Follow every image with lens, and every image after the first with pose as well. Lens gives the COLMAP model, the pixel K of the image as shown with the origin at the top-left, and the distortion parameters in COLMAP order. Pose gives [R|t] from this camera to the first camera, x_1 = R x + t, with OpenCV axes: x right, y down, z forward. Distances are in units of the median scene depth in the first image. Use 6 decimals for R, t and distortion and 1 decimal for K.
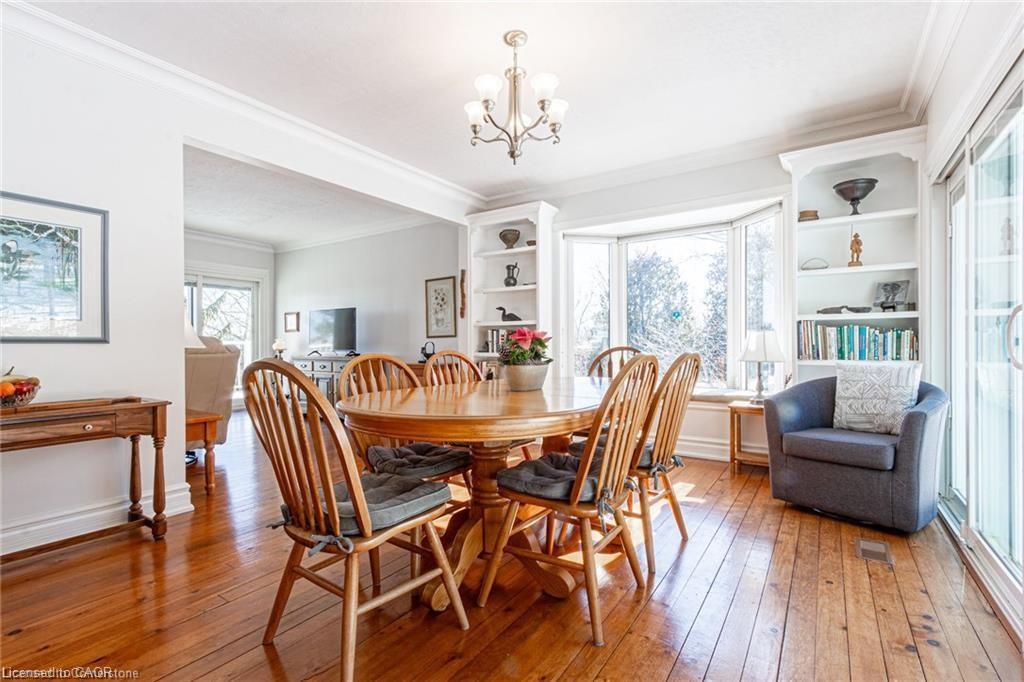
lens RADIAL K [[475.1, 0, 512.0], [0, 475.1, 341.0], [0, 0, 1]] dist [0.002514, 0.000874]
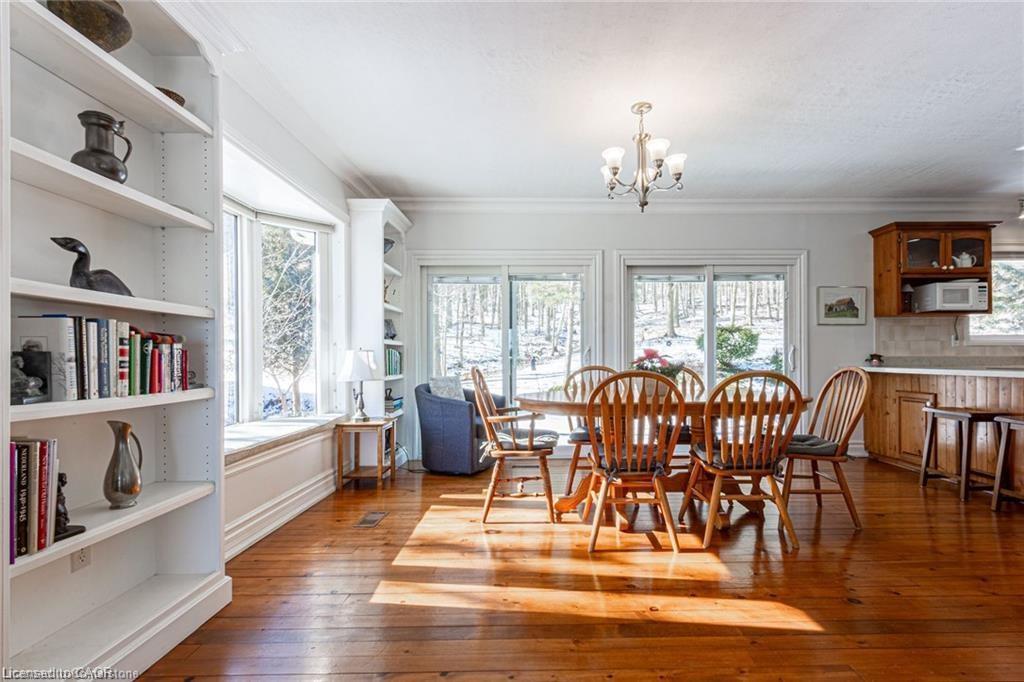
lens RADIAL K [[486.9, 0, 548.1], [0, 486.9, 357.3], [0, 0, 1]] dist [0.015576, -0.000167]
pose [[-0.576091, 0.008426, 0.817342, -0.452434], [0.001948, 0.999958, -0.008935, 0.002687], [-0.817383, -0.003556, -0.576083, 0.975577]]
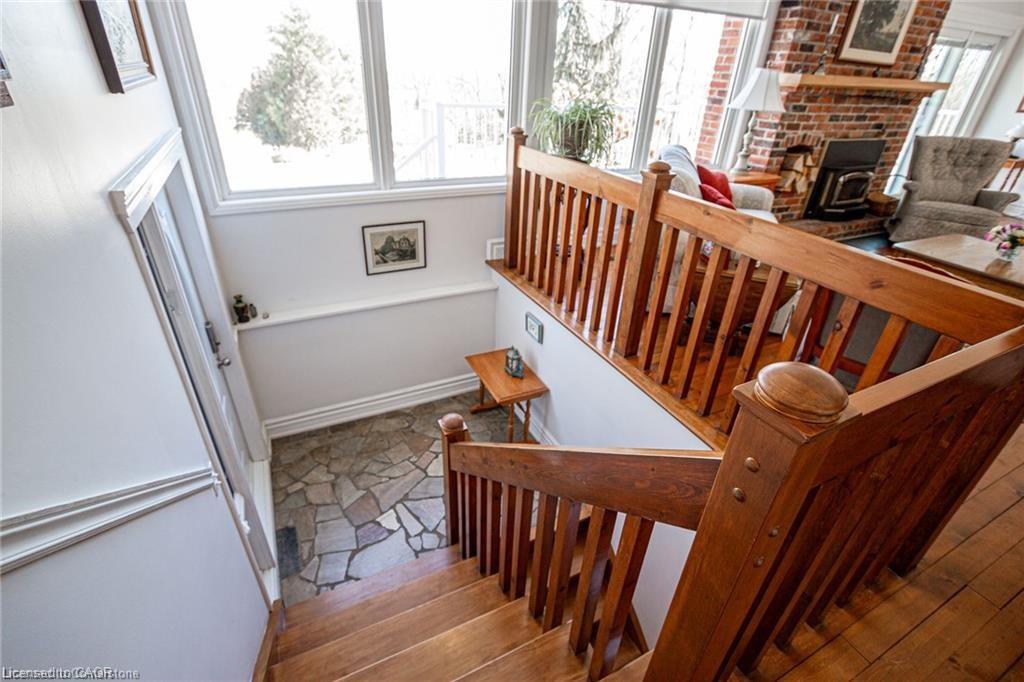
lens RADIAL K [[473.4, 0, 512.0], [0, 473.4, 341.0], [0, 0, 1]] dist [-0.014936, 0.001019]
pose [[0.863992, 0.284264, -0.415587, -1.200188], [-0.041322, 0.862633, 0.504141, -0.070843], [0.501808, -0.418400, 0.757054, -0.267900]]
